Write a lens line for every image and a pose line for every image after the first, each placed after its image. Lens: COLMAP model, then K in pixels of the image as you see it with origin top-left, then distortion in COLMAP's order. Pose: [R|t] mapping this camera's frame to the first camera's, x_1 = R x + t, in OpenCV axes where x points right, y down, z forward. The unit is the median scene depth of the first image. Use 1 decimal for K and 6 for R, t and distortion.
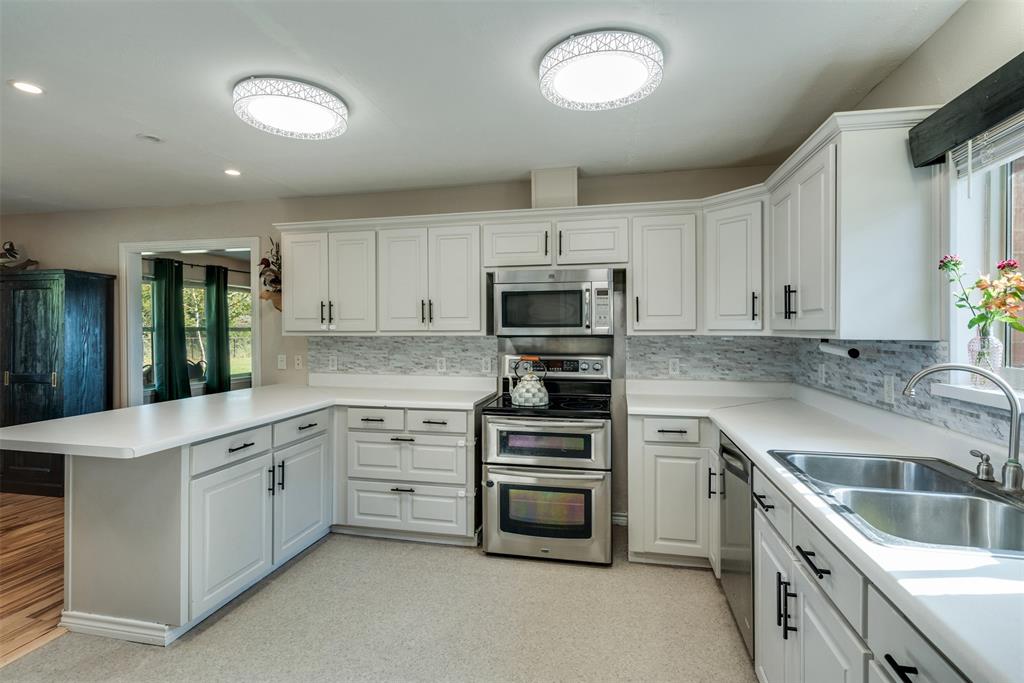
lens RADIAL K [[505.9, 0, 514.3], [0, 505.9, 339.0], [0, 0, 1]] dist [0.001501, -0.001074]
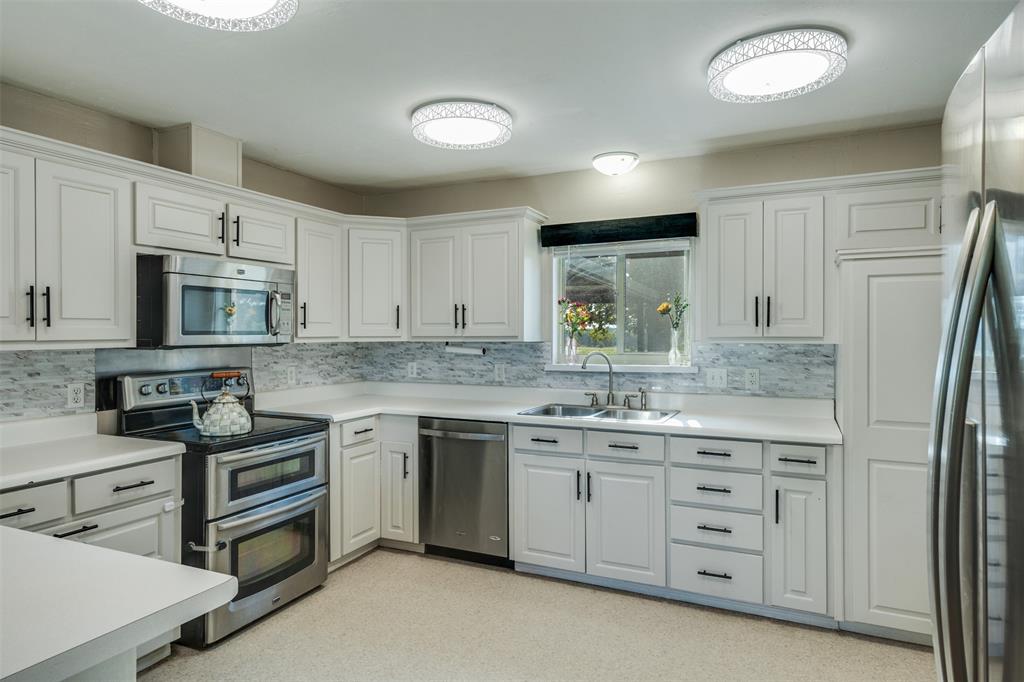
lens RADIAL K [[587.4, 0, 511.8], [0, 587.4, 356.1], [0, 0, 1]] dist [-0.000946, -0.001007]
pose [[0.229949, -0.036111, 0.972533, -0.800920], [0.025278, 0.999196, 0.031124, -0.007473], [-0.972874, 0.017427, 0.230677, 0.394004]]
